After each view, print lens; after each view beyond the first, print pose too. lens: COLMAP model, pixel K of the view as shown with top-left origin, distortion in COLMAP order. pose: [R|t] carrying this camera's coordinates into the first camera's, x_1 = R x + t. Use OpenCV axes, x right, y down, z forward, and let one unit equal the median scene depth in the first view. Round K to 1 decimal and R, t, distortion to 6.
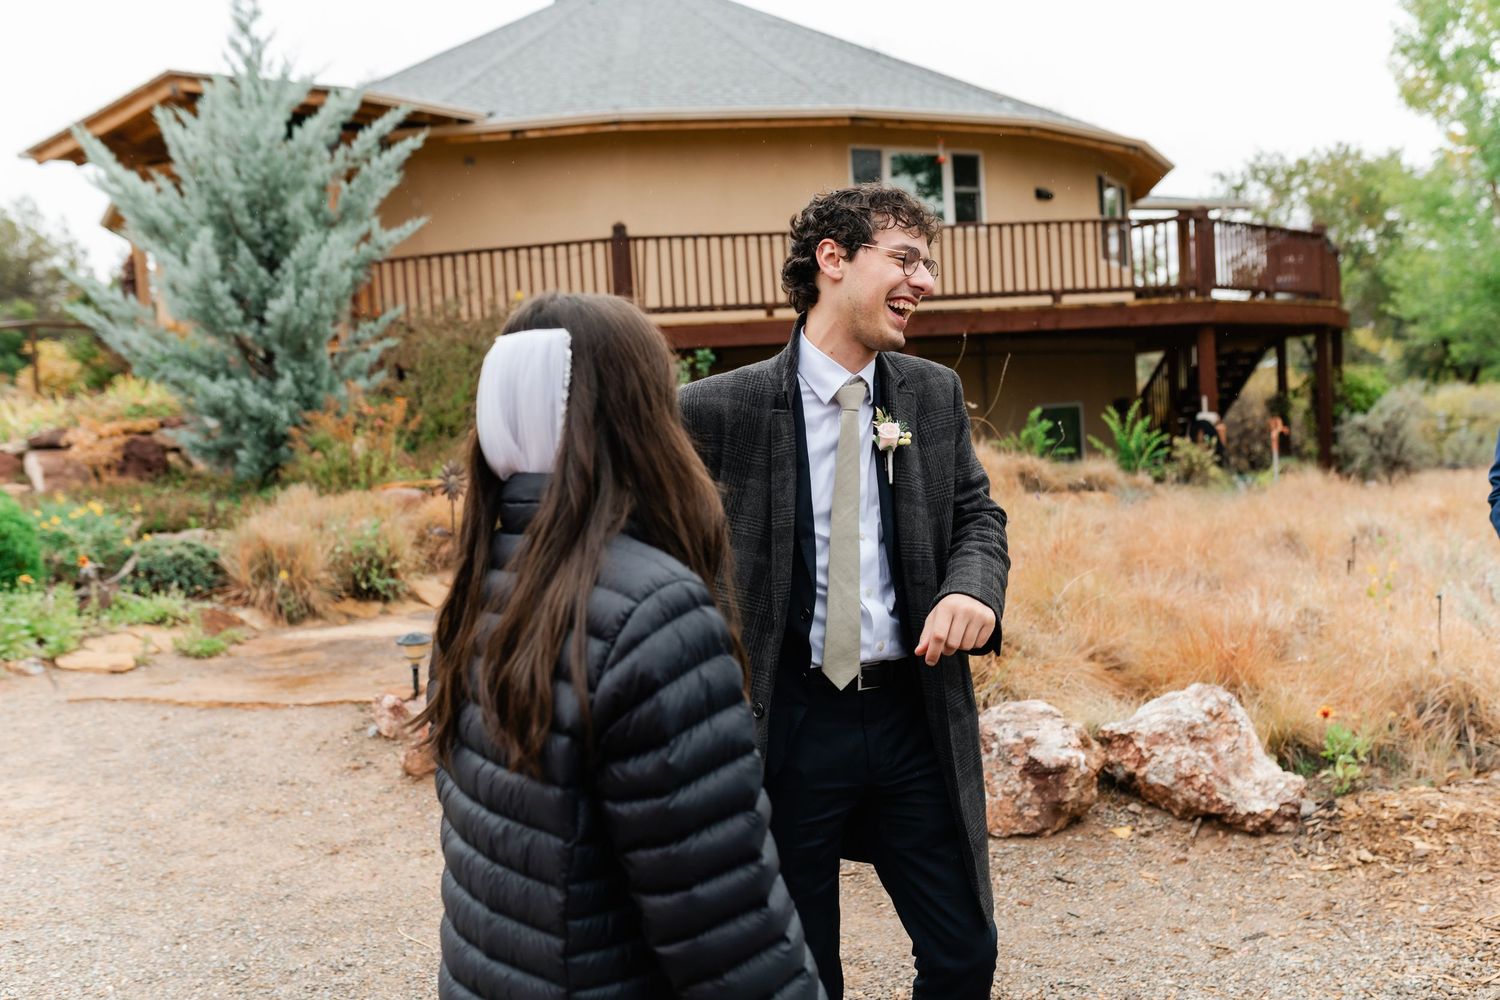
lens RADIAL K [[1408.5, 0, 763.2], [0, 1408.5, 507.5], [0, 0, 1]] dist [-0.001362, 0.006398]
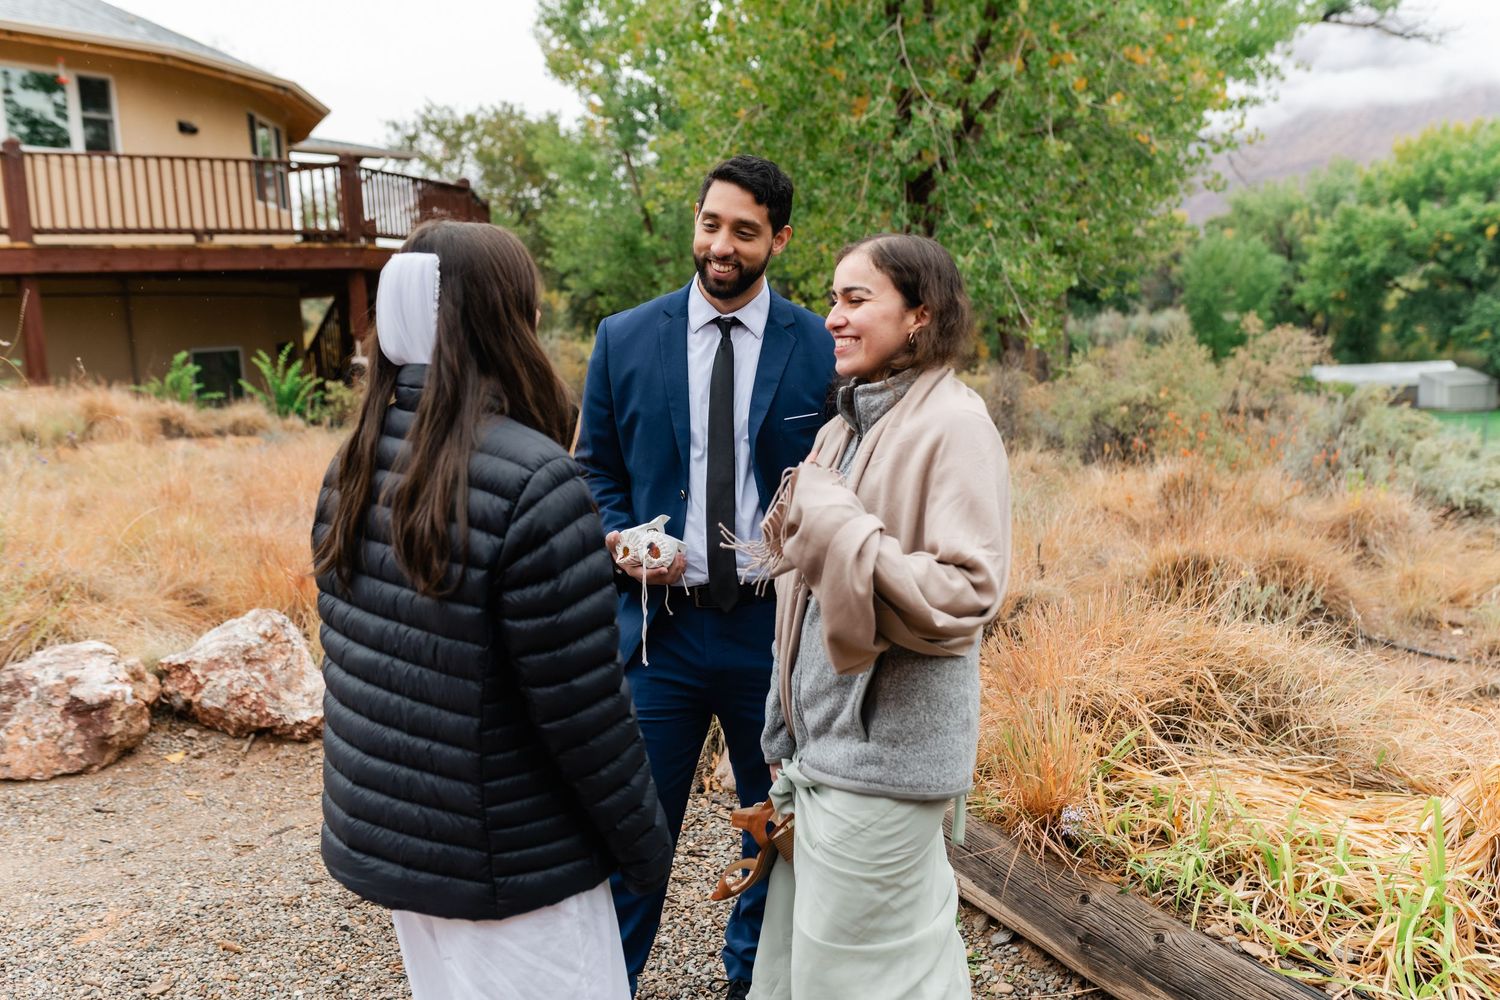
lens RADIAL K [[1408.5, 0, 763.2], [0, 1408.5, 507.5], [0, 0, 1]] dist [-0.001362, 0.006398]
pose [[0.855633, -0.052747, 0.514888, 0.095435], [0.033361, 0.998345, 0.046834, 0.012334], [-0.516506, -0.022896, 0.855977, -0.098662]]
